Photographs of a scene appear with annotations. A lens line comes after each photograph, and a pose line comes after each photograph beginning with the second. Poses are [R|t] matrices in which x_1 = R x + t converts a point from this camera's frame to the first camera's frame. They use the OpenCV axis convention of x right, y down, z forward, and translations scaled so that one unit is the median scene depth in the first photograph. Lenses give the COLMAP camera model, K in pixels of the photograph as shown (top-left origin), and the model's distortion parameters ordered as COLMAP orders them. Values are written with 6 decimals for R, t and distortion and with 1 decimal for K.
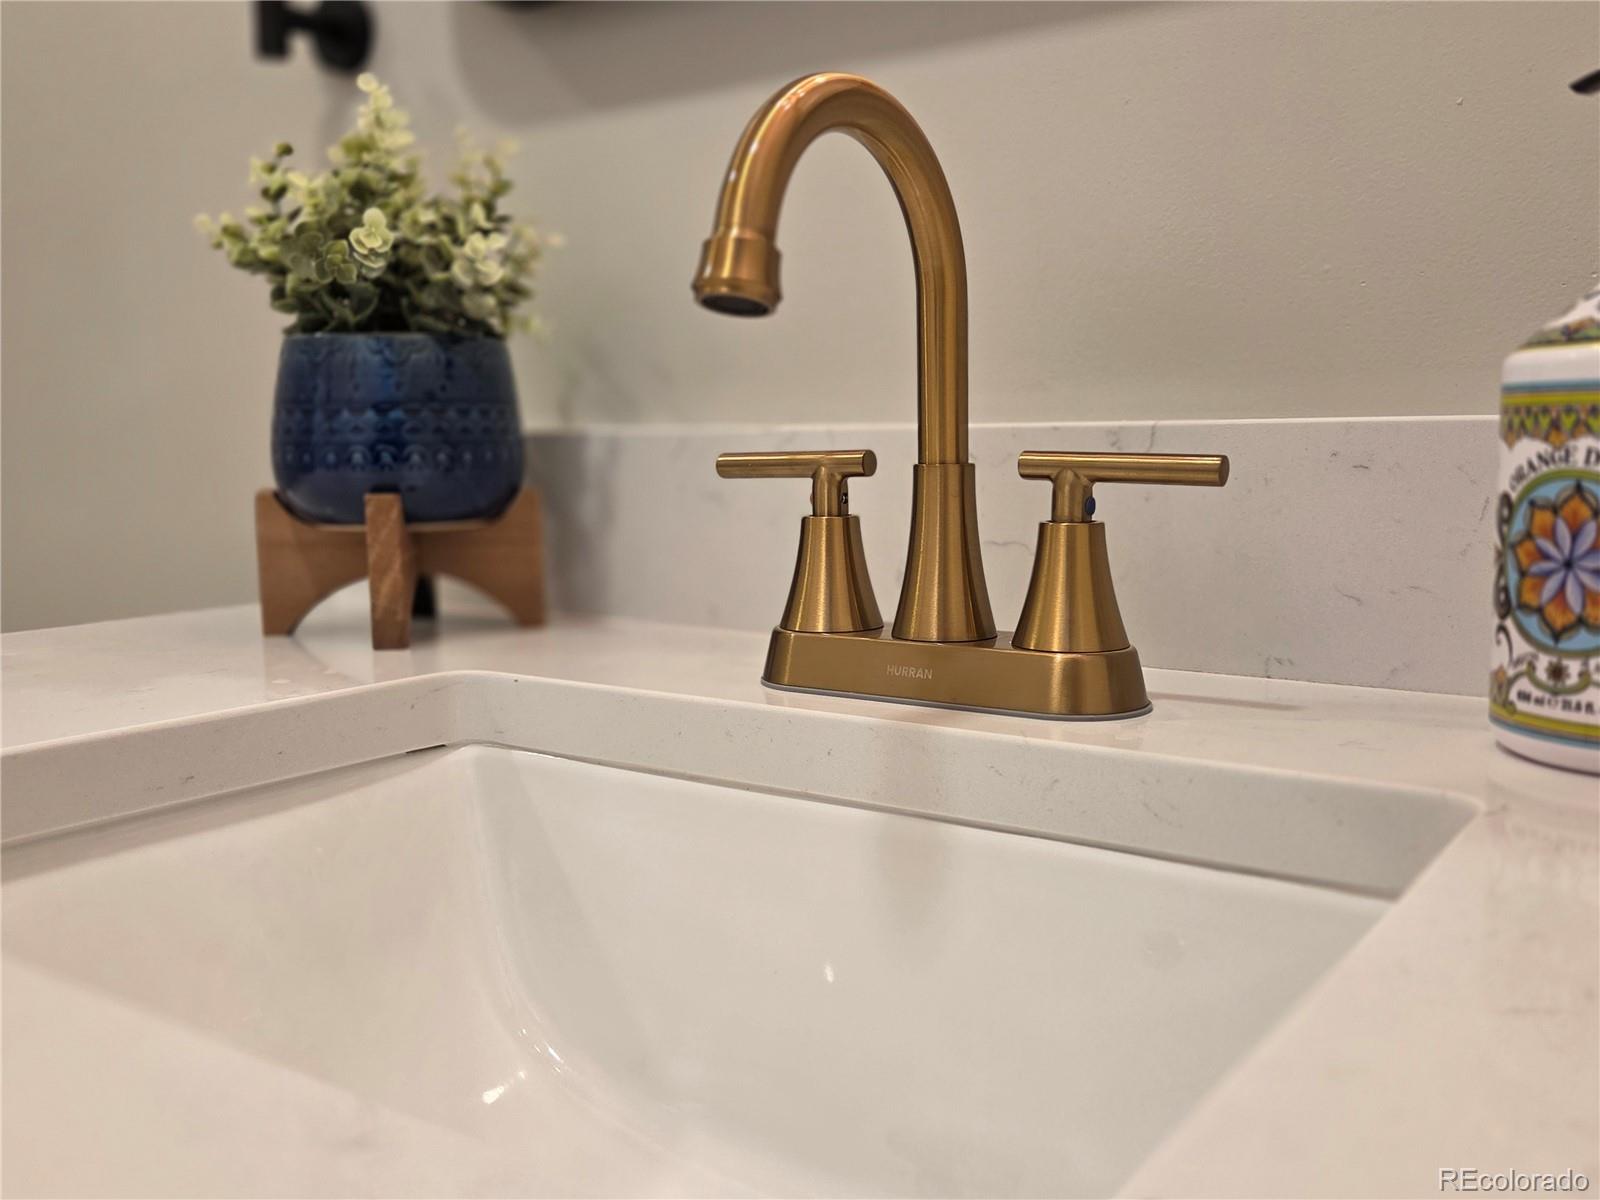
lens RADIAL K [[1482.6, 0, 800.0], [0, 1482.6, 600.0], [0, 0, 1]] dist [0.076818, 0.000006]
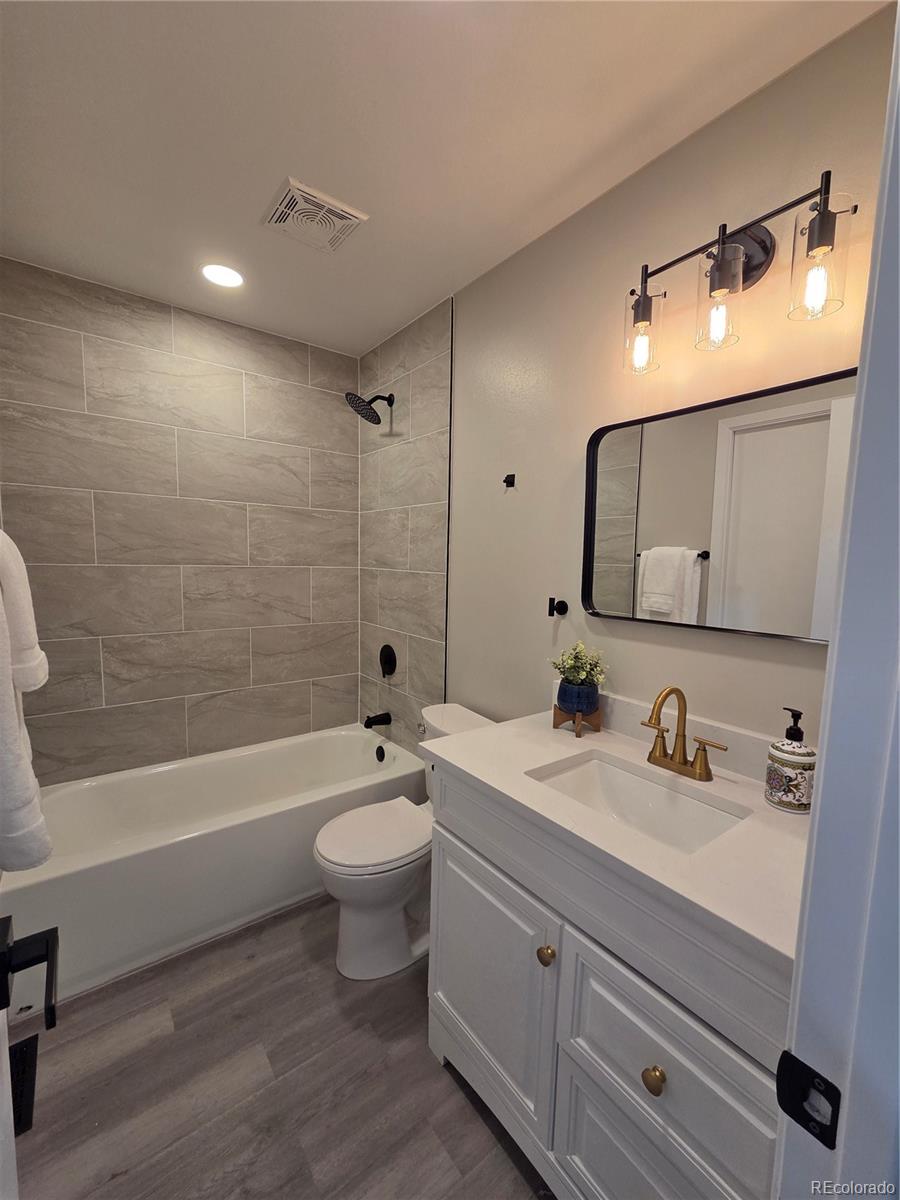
lens RADIAL K [[492.7, 0, 456.1], [0, 492.7, 613.3], [0, 0, 1]] dist [-0.000427, -0.000572]
pose [[0.954295, 0.059344, -0.292915, -0.230367], [-0.056448, 0.998237, 0.018337, -0.576852], [0.293487, -0.000964, 0.955963, -1.280037]]
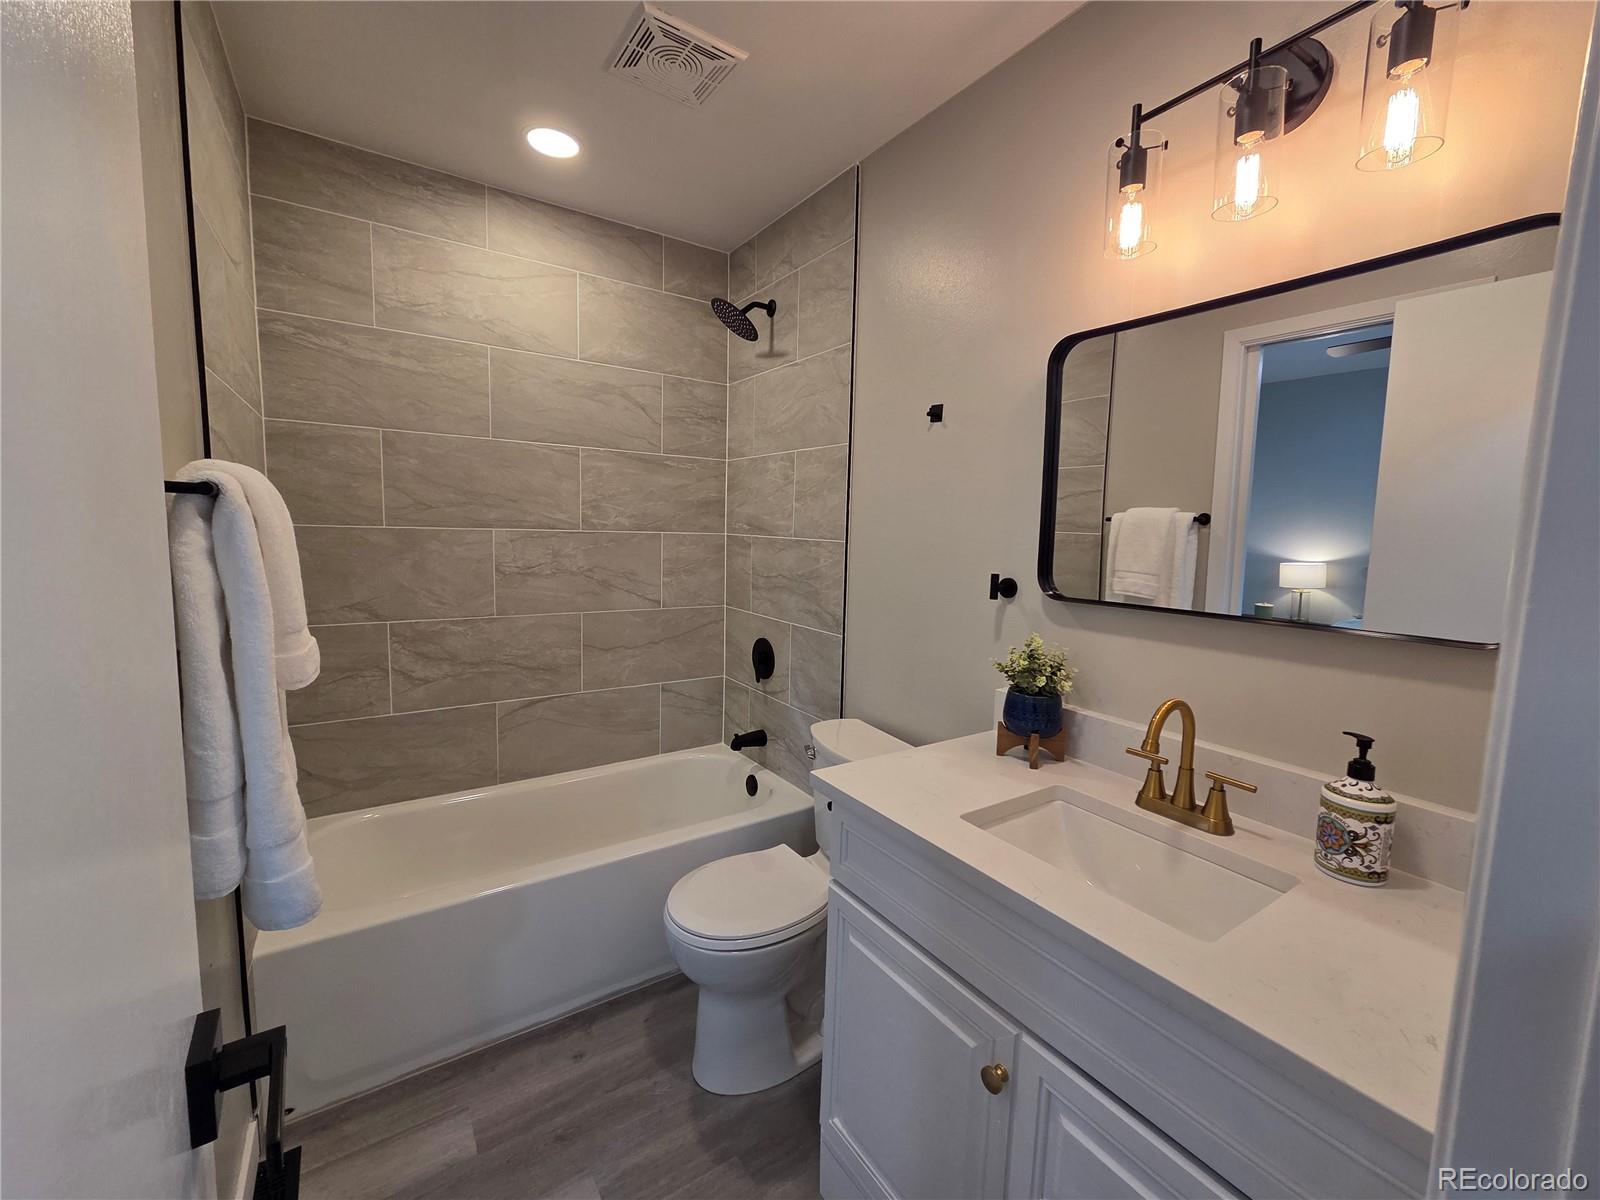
lens RADIAL K [[656.9, 0, 816.1], [0, 656.9, 595.2], [0, 0, 1]] dist [-0.000427, -0.000572]
pose [[0.938201, 0.066447, -0.339652, -0.303632], [-0.065685, 0.997746, 0.013754, -0.546164], [0.339800, 0.009406, 0.940451, -1.221196]]
